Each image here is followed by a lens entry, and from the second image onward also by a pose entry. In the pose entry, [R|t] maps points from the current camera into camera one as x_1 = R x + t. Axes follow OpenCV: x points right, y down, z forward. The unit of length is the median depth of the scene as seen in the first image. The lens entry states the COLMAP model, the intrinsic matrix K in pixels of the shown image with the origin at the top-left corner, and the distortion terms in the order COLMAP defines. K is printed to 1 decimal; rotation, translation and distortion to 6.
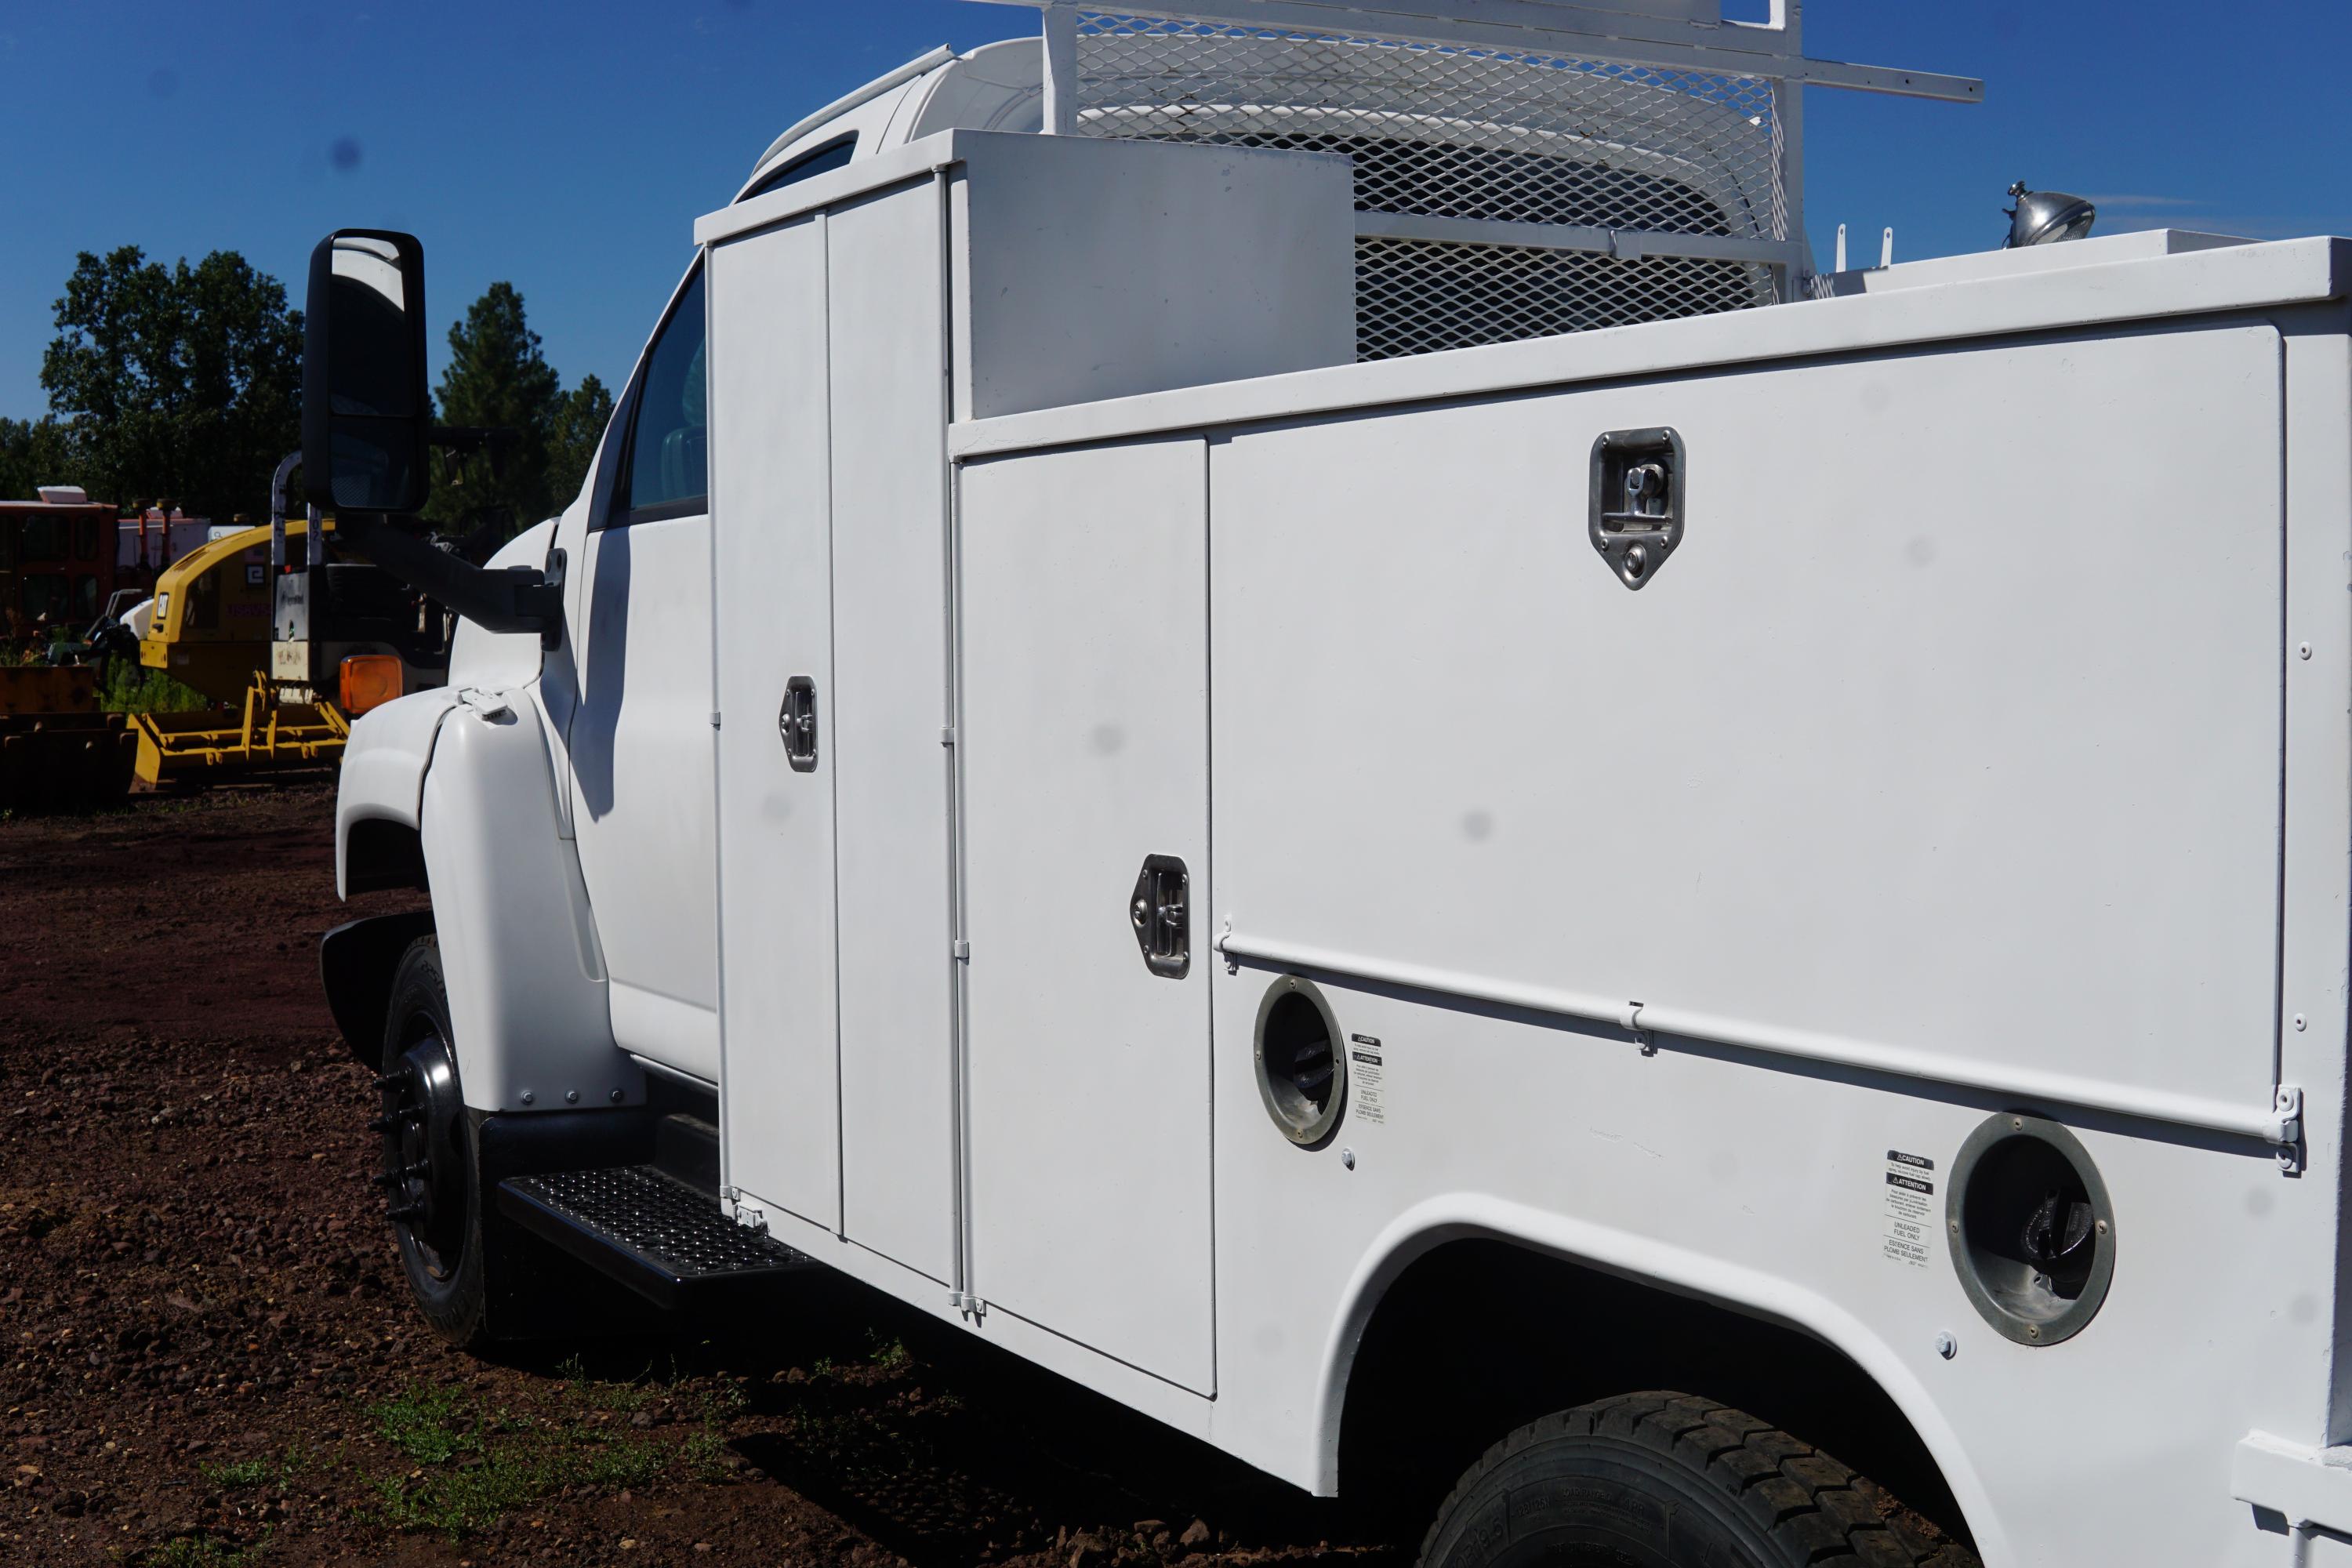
lens RADIAL K [[3133.4, 0, 1176.0], [0, 3133.4, 784.0], [0, 0, 1]] dist [-0.190494, -0.136341]
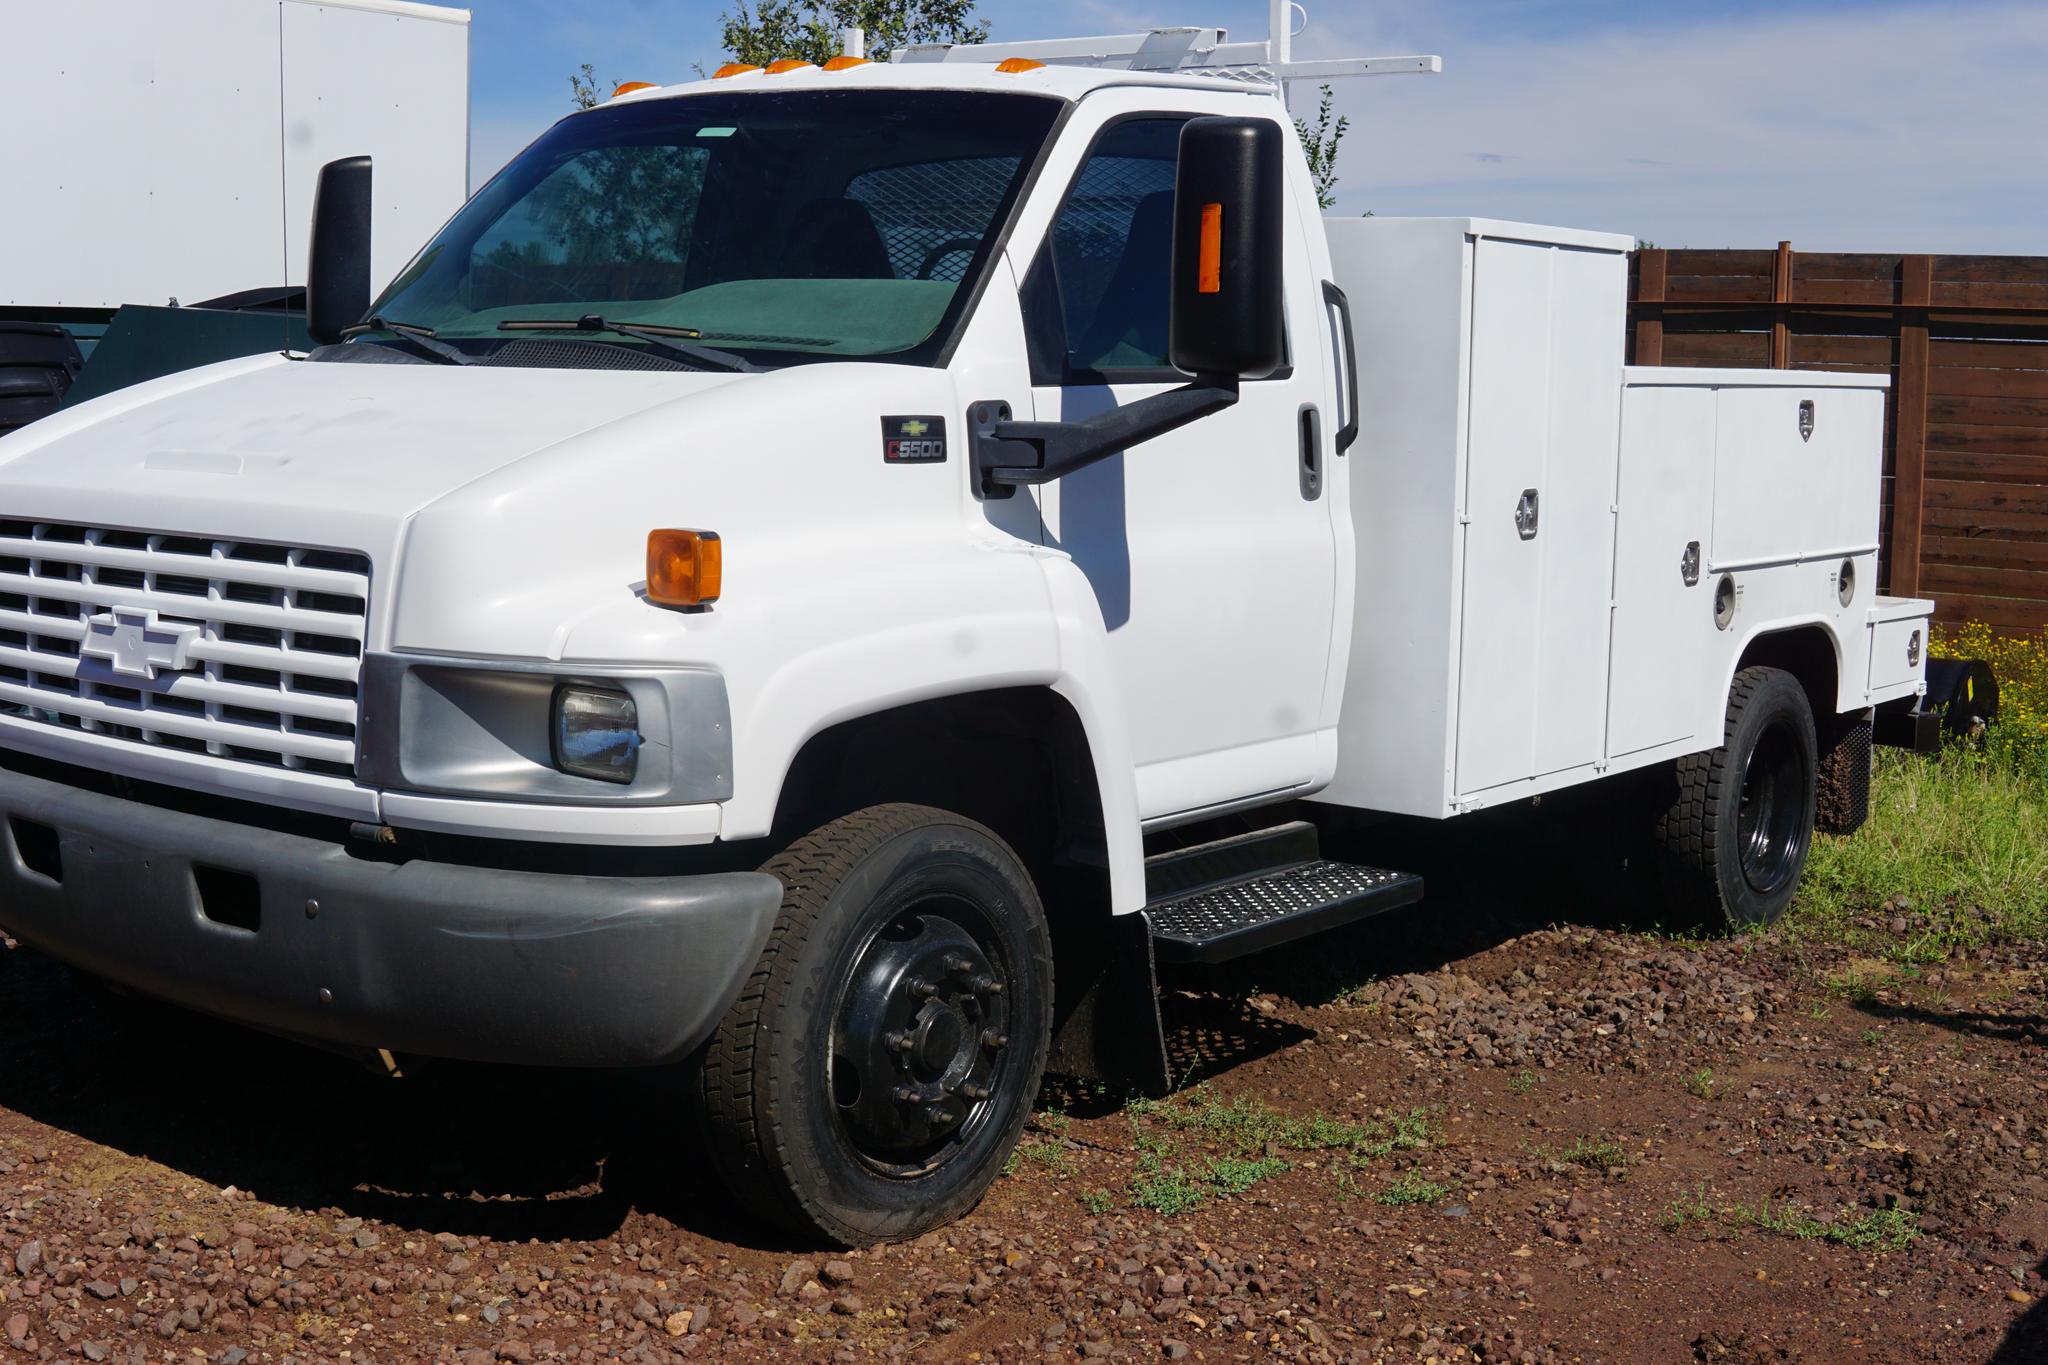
lens RADIAL K [[2728.4, 0, 1024.0], [0, 2728.4, 682.5], [0, 0, 1]] dist [-0.190494, -0.136341]
pose [[-0.405831, -0.113371, 0.906889, -1.952326], [0.031593, 0.989943, 0.137892, -0.201331], [-0.913402, 0.084612, -0.398168, 2.548178]]
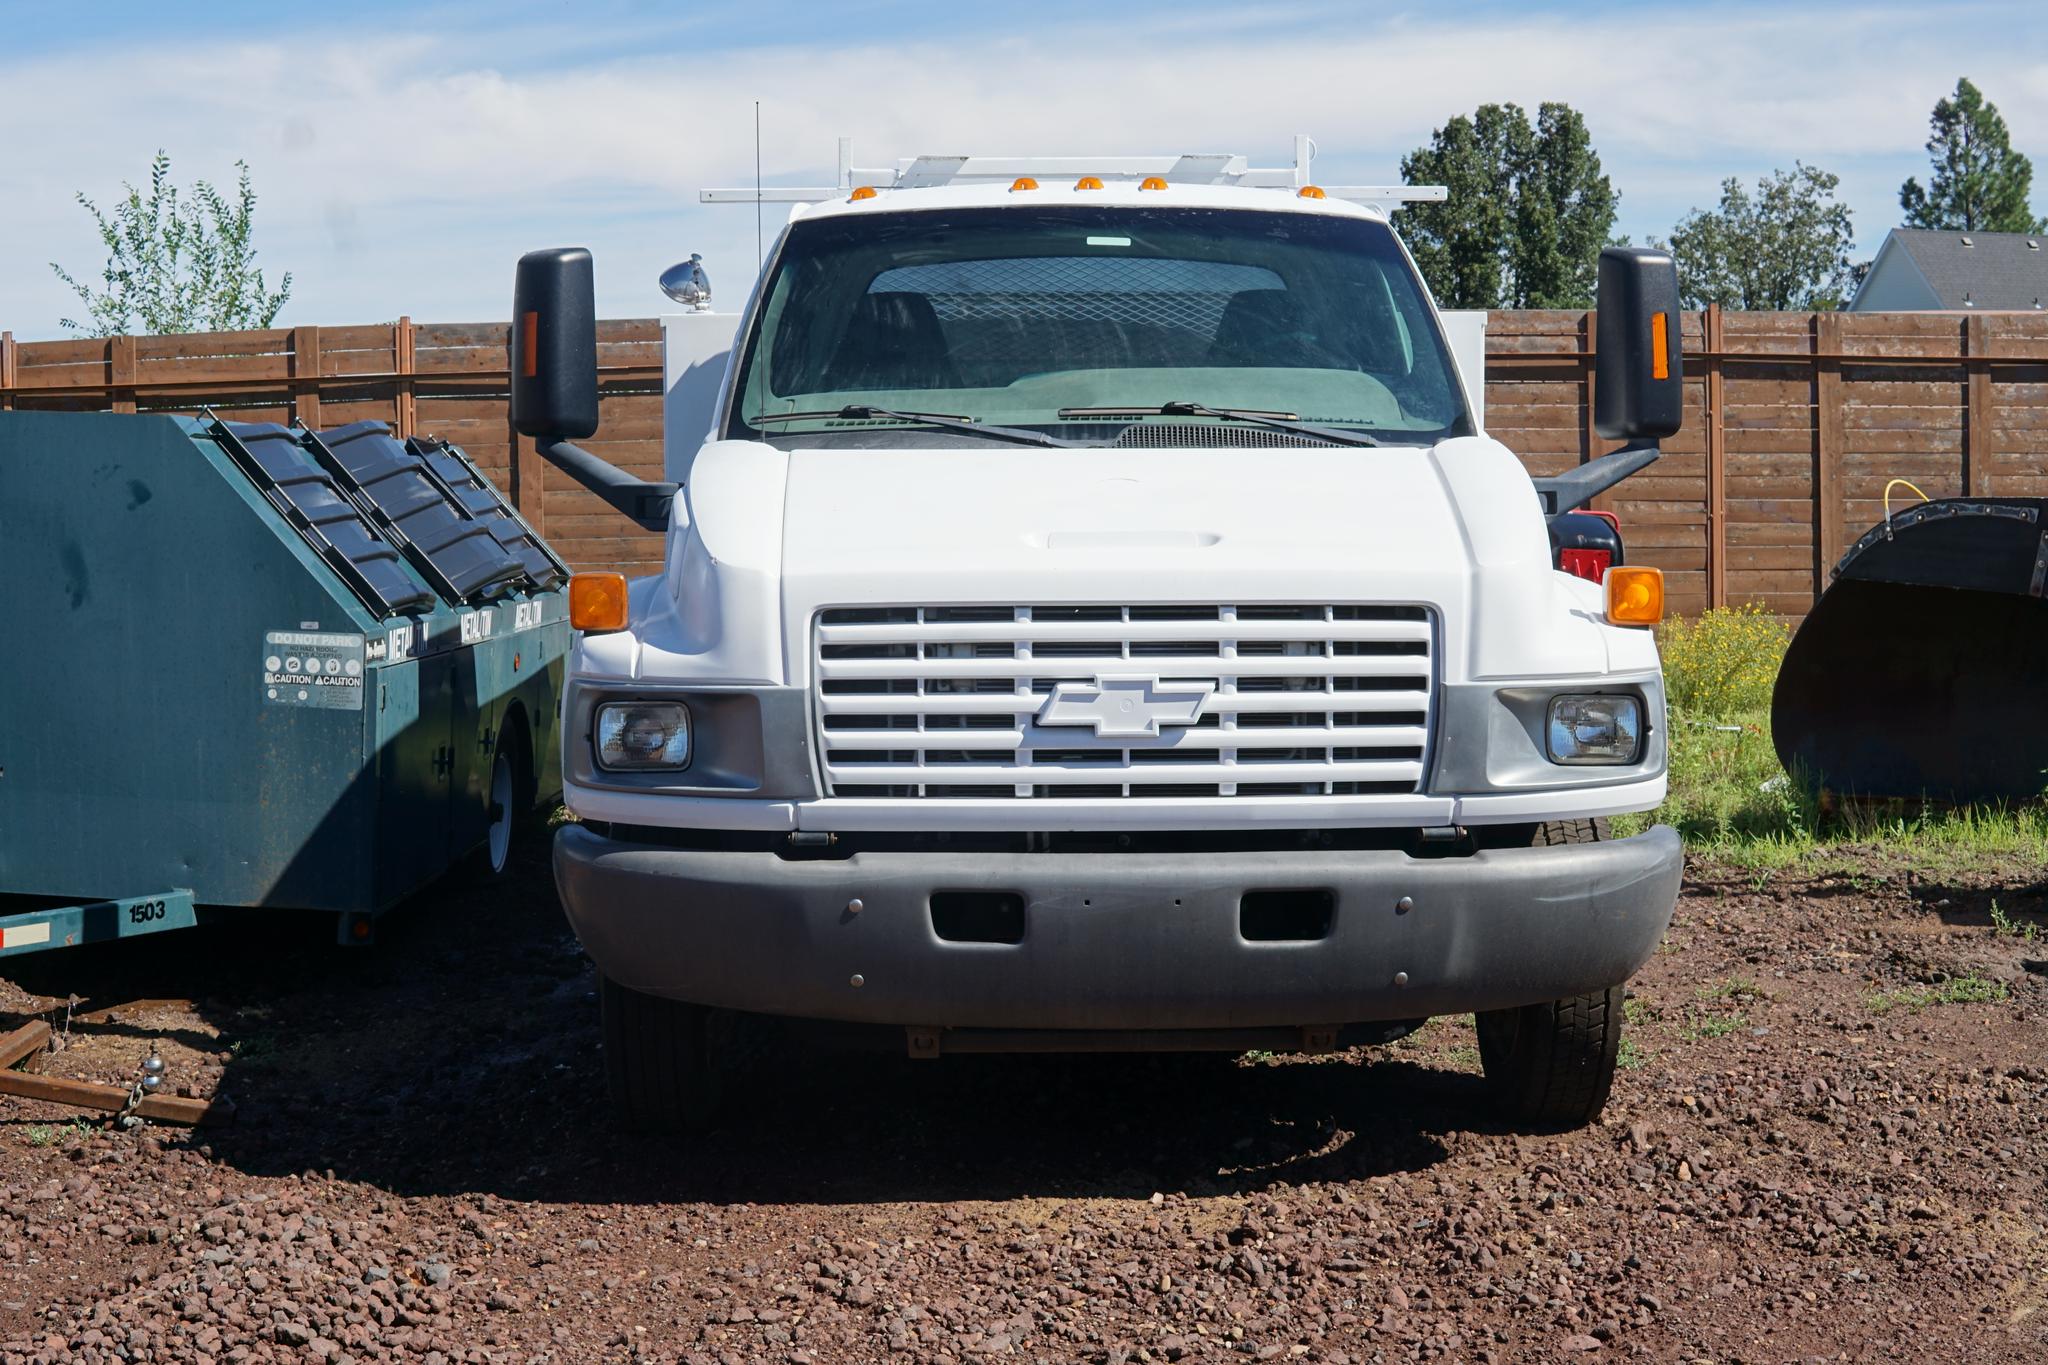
lens RADIAL K [[2728.4, 0, 1024.0], [0, 2728.4, 682.5], [0, 0, 1]] dist [-0.190494, -0.136341]
pose [[-0.887175, -0.032047, 0.460318, -1.045611], [0.038695, 0.988905, 0.143424, -0.295396], [-0.459807, 0.145054, -0.876092, 3.990514]]
